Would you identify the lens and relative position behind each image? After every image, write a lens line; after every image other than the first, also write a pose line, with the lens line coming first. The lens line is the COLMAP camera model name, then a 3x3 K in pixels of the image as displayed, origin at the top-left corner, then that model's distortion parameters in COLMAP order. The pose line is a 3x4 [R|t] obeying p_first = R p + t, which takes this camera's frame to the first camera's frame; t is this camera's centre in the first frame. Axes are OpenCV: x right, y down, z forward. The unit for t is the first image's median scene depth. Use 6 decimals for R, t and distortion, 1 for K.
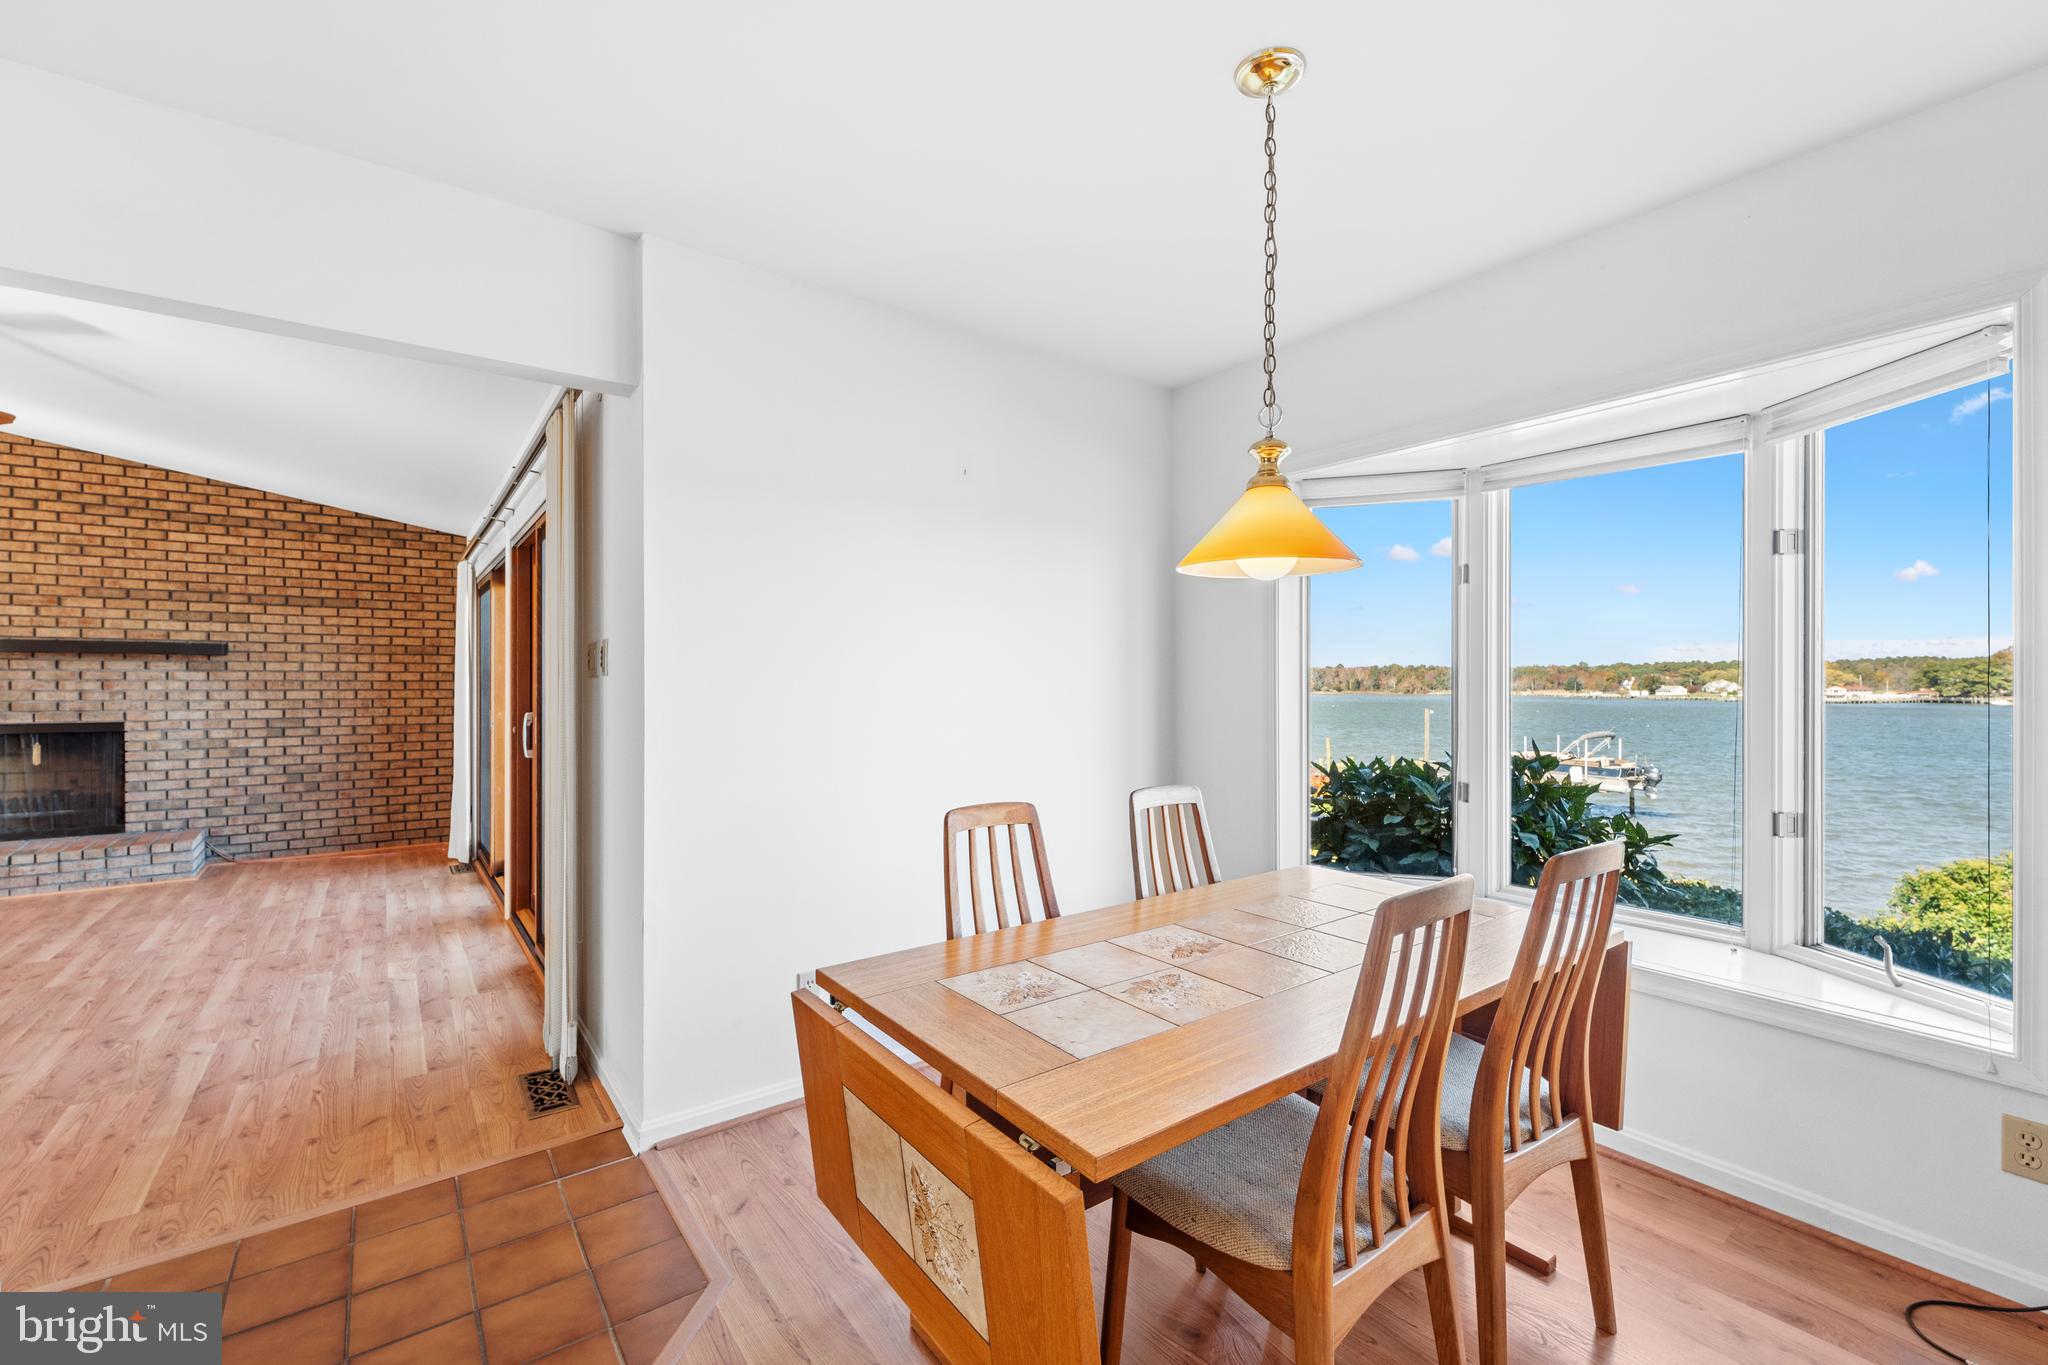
lens RADIAL K [[861.7, 0, 1024.0], [0, 861.7, 682.5], [0, 0, 1]] dist [-0.002193, -0.001174]
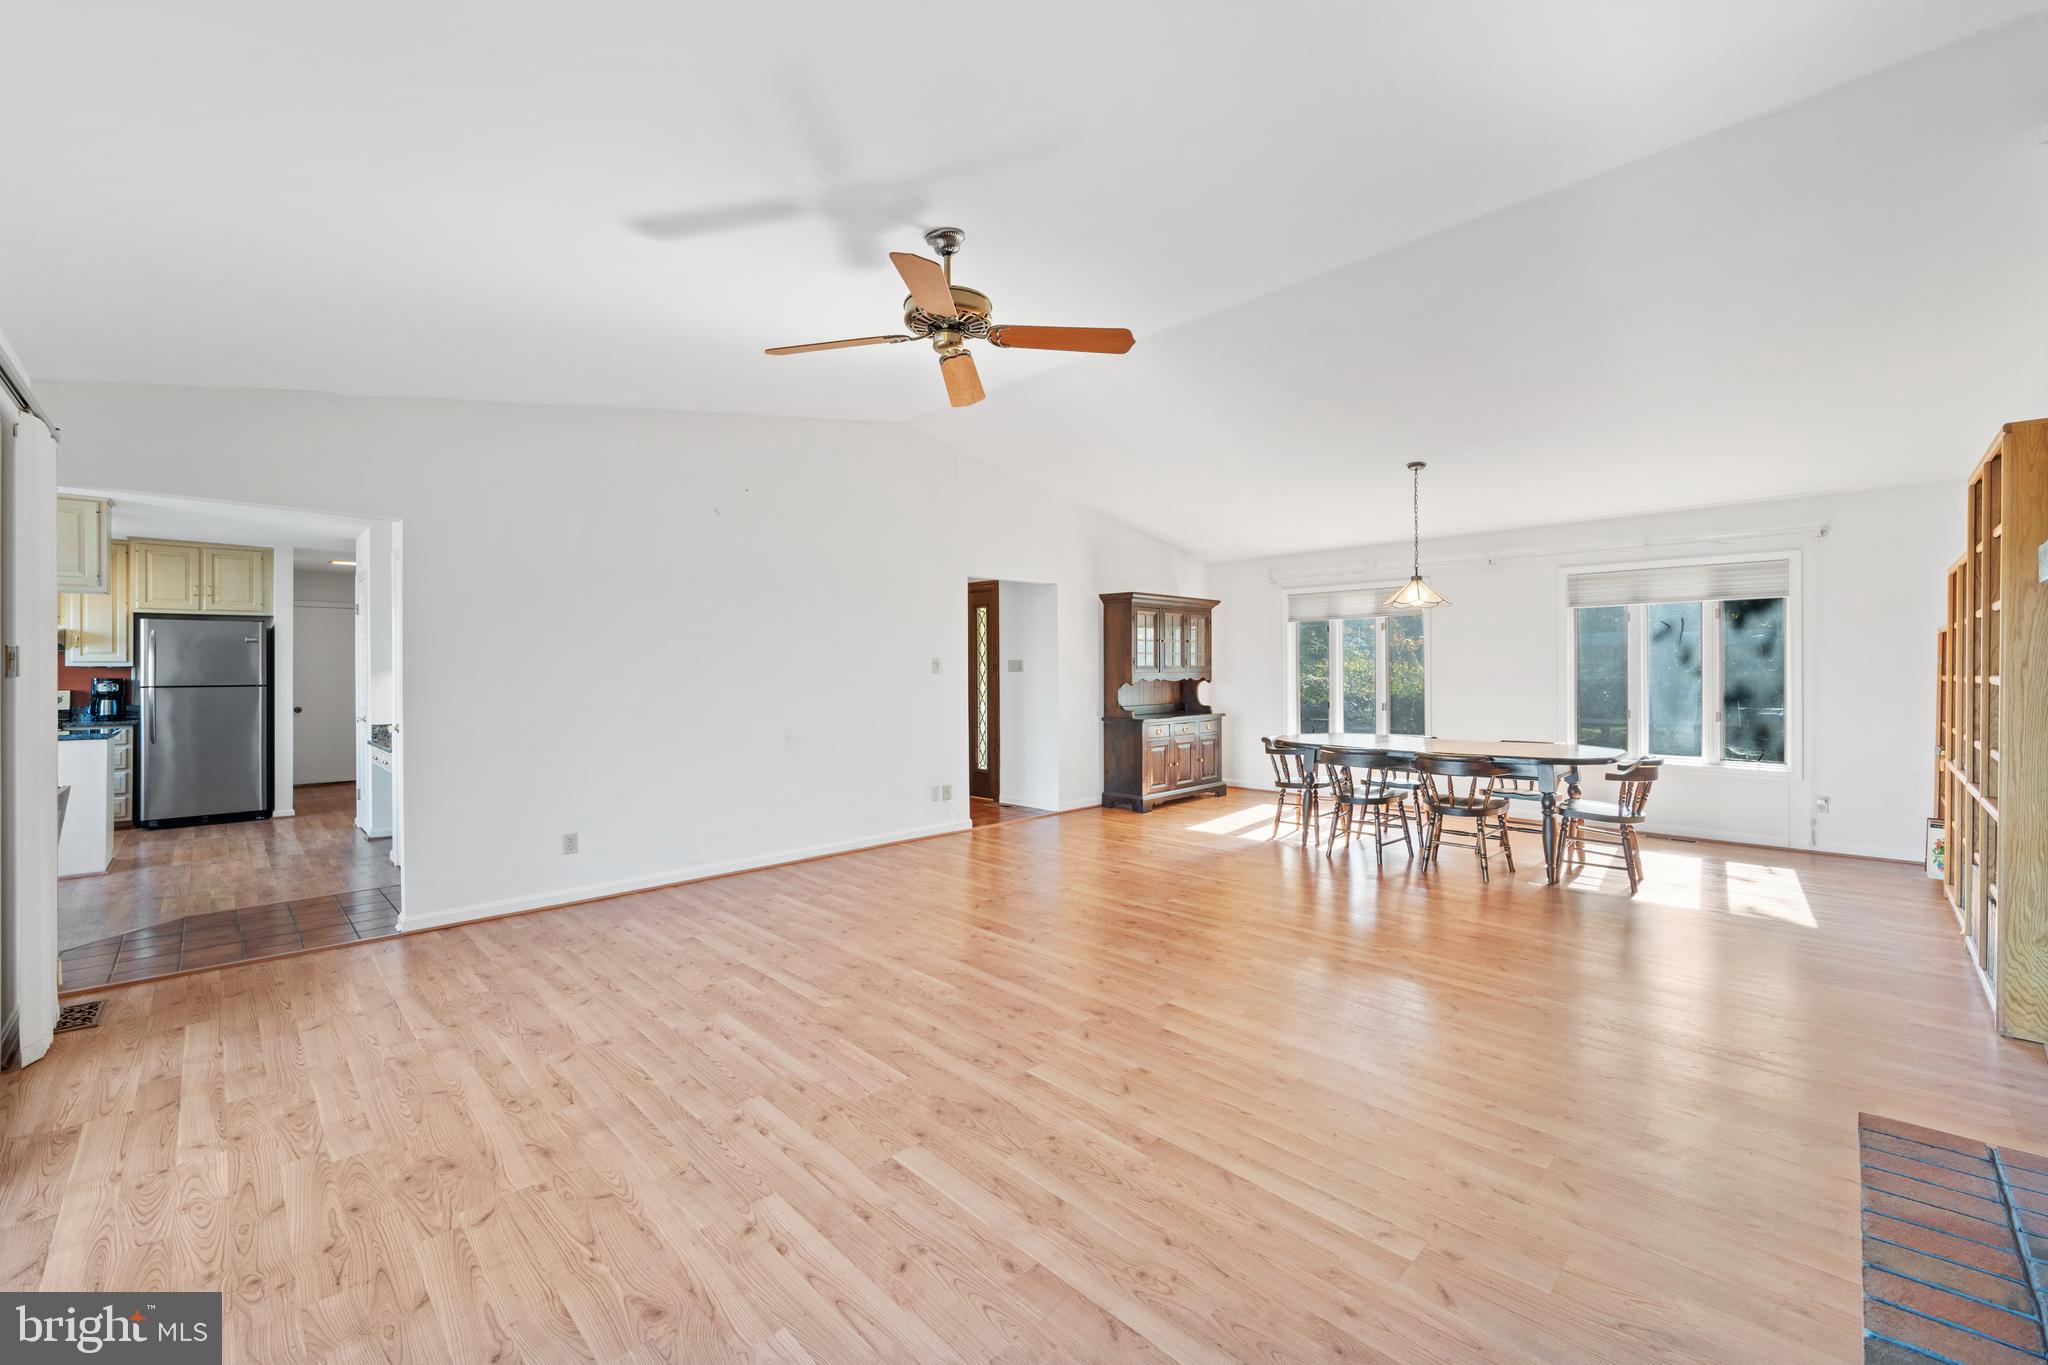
lens RADIAL K [[824.8, 0, 1027.9], [0, 824.8, 663.9], [0, 0, 1]] dist [-0.000022, -0.000222]
pose [[-0.990076, 0.006561, -0.140377, -0.753016], [0.007859, 0.999931, -0.008696, -0.003246], [0.140311, -0.009713, -0.990060, 1.024593]]
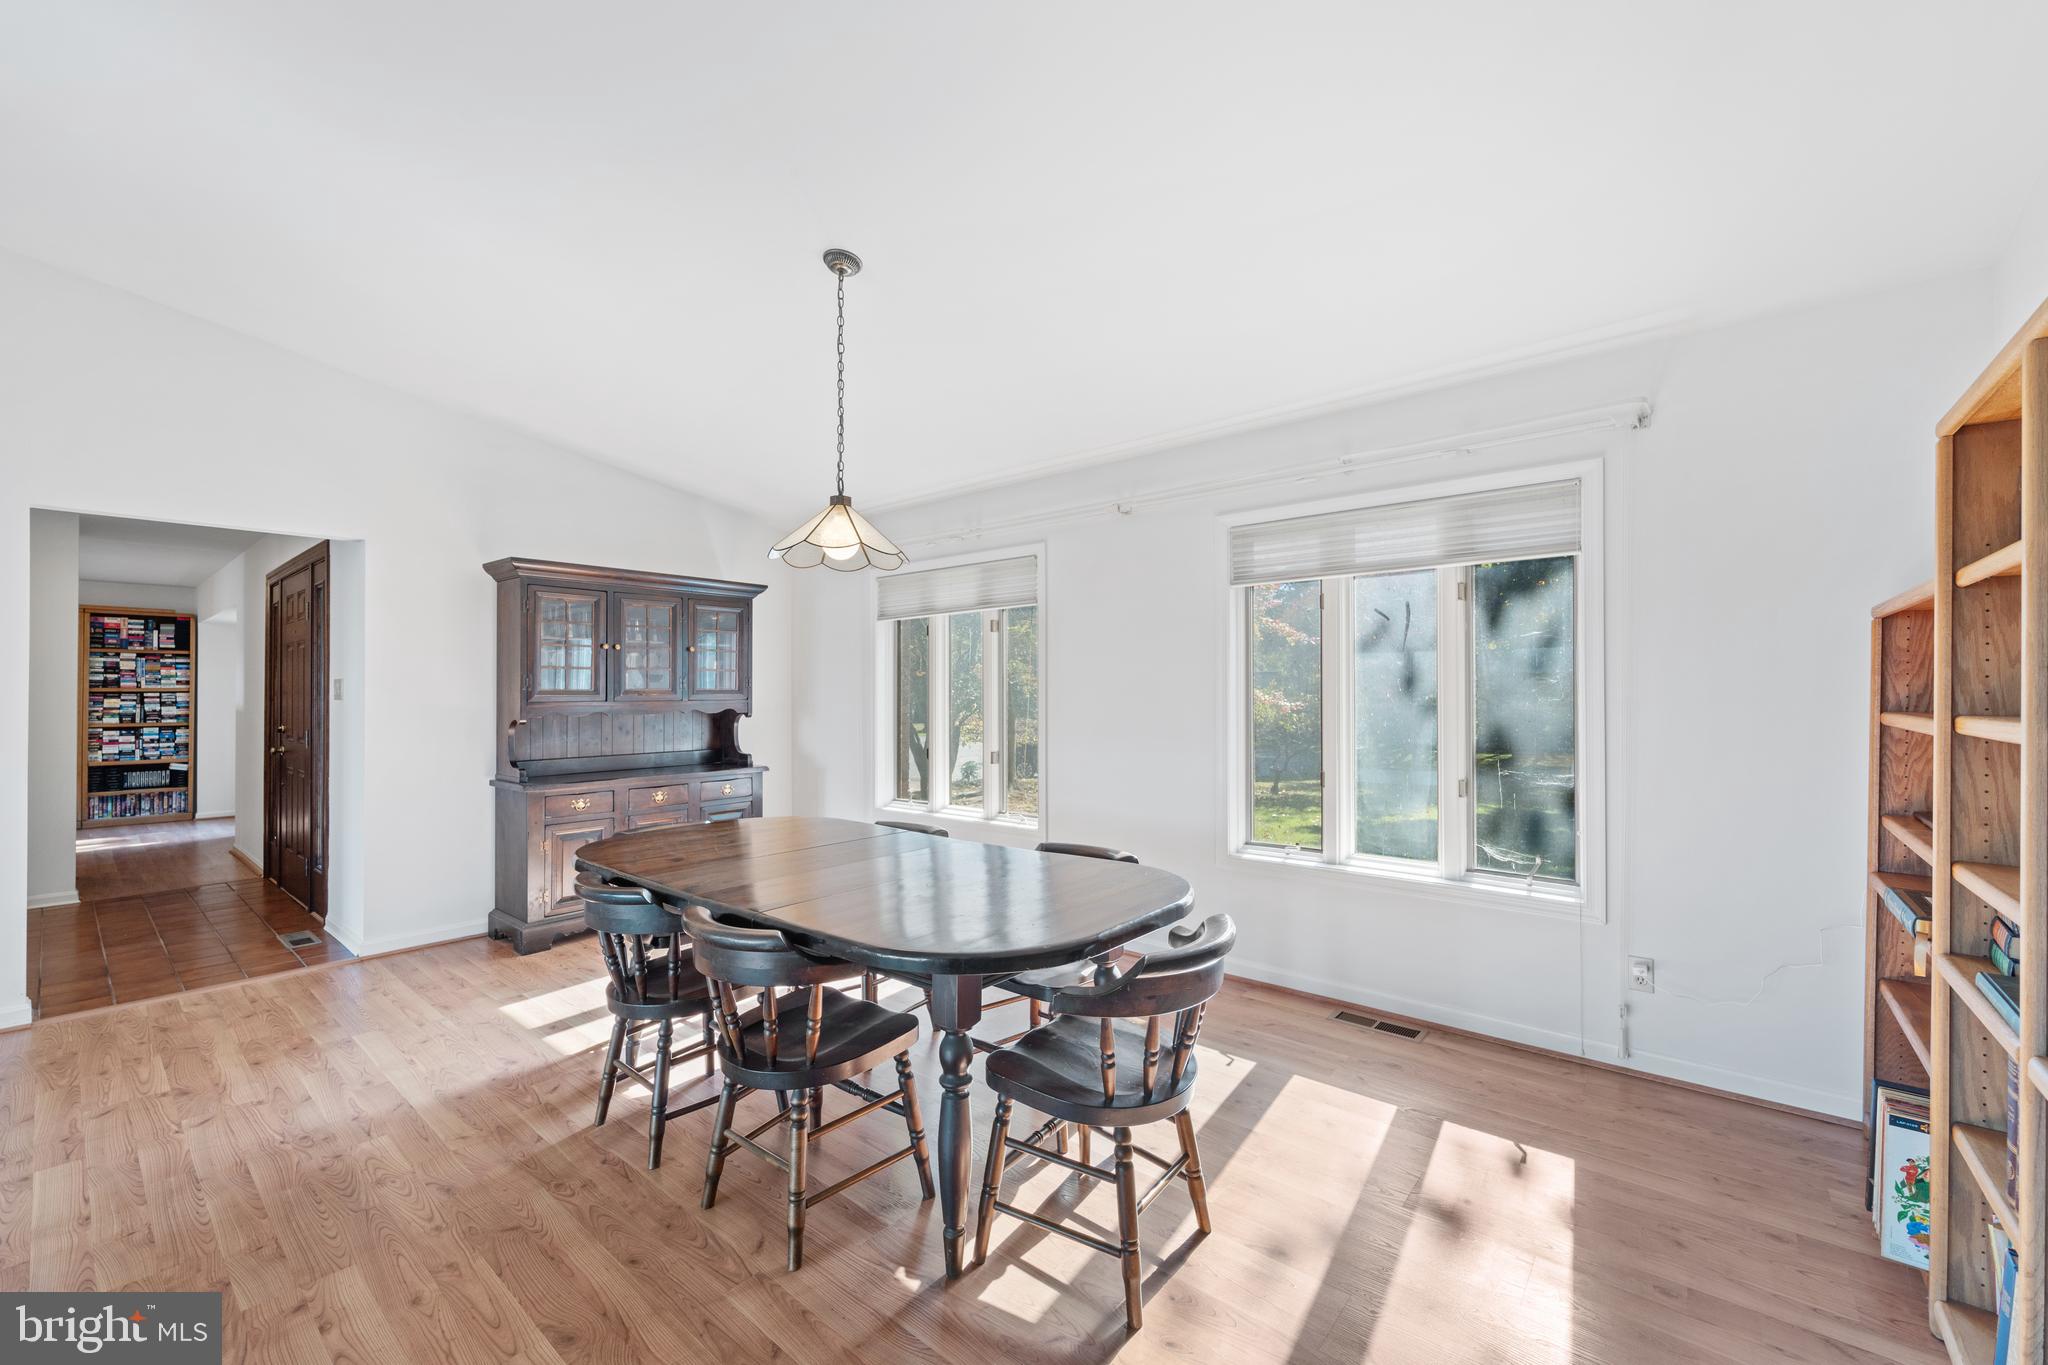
lens RADIAL K [[817.5, 0, 1024.0], [0, 817.5, 682.5], [0, 0, 1]] dist [0.000839, 0.000123]
pose [[-0.971777, 0.002306, -0.235889, -1.340399], [0.005897, 0.999877, -0.014520, -0.003243], [0.235827, -0.015501, -0.971672, 0.582136]]
